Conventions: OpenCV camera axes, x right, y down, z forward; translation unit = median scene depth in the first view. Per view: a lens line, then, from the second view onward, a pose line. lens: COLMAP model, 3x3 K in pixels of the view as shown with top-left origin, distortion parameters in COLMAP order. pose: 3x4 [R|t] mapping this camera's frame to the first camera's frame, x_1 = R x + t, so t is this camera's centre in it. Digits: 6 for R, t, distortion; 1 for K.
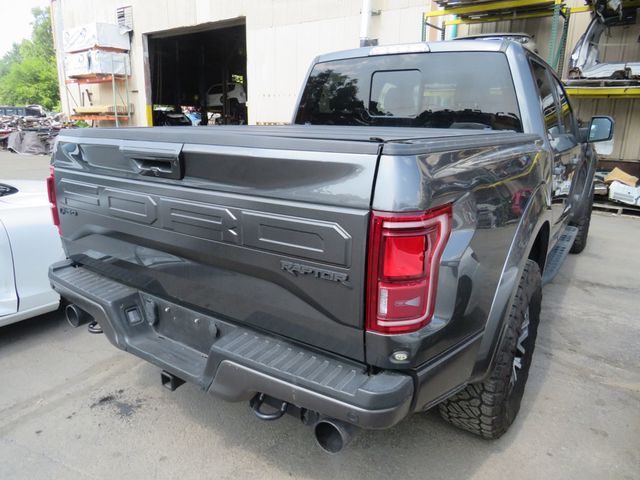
lens RADIAL K [[460.9, 0, 310.1], [0, 460.9, 241.5], [0, 0, 1]] dist [-0.041472, 0.022649]
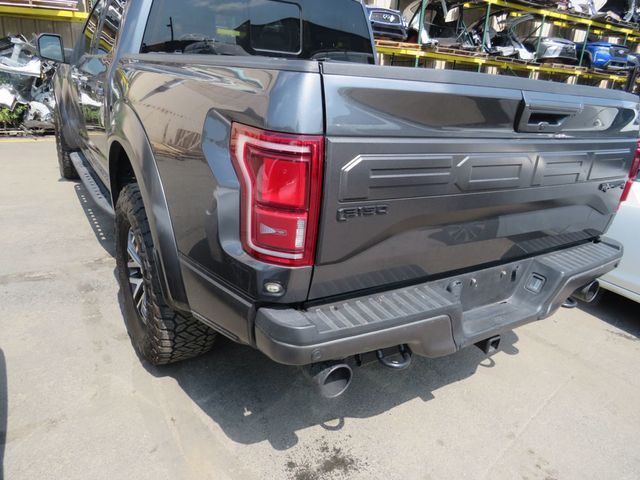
lens RADIAL K [[460.9, 0, 310.1], [0, 460.9, 241.5], [0, 0, 1]] dist [-0.041472, 0.022649]
pose [[0.389154, -0.306131, 0.868817, -0.985223], [0.167190, 0.950972, 0.260192, -0.177366], [-0.905873, 0.044003, 0.421257, 0.741286]]
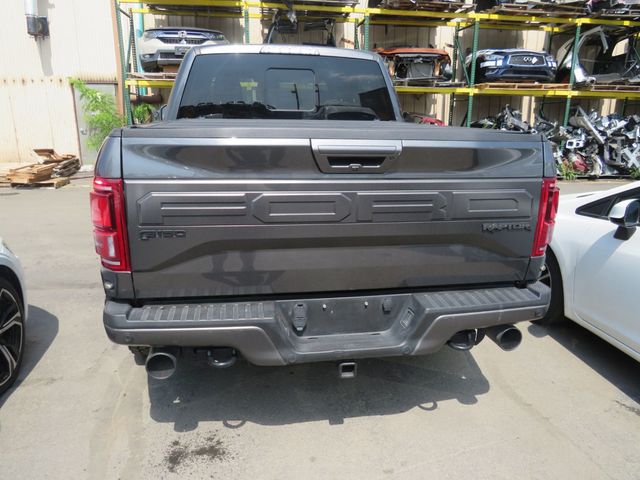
lens RADIAL K [[460.9, 0, 310.1], [0, 460.9, 241.5], [0, 0, 1]] dist [-0.041472, 0.022649]
pose [[0.711501, -0.193959, 0.675385, -0.807413], [0.177663, 0.979577, 0.094155, -0.075016], [-0.679854, 0.052999, 0.731430, 0.223168]]
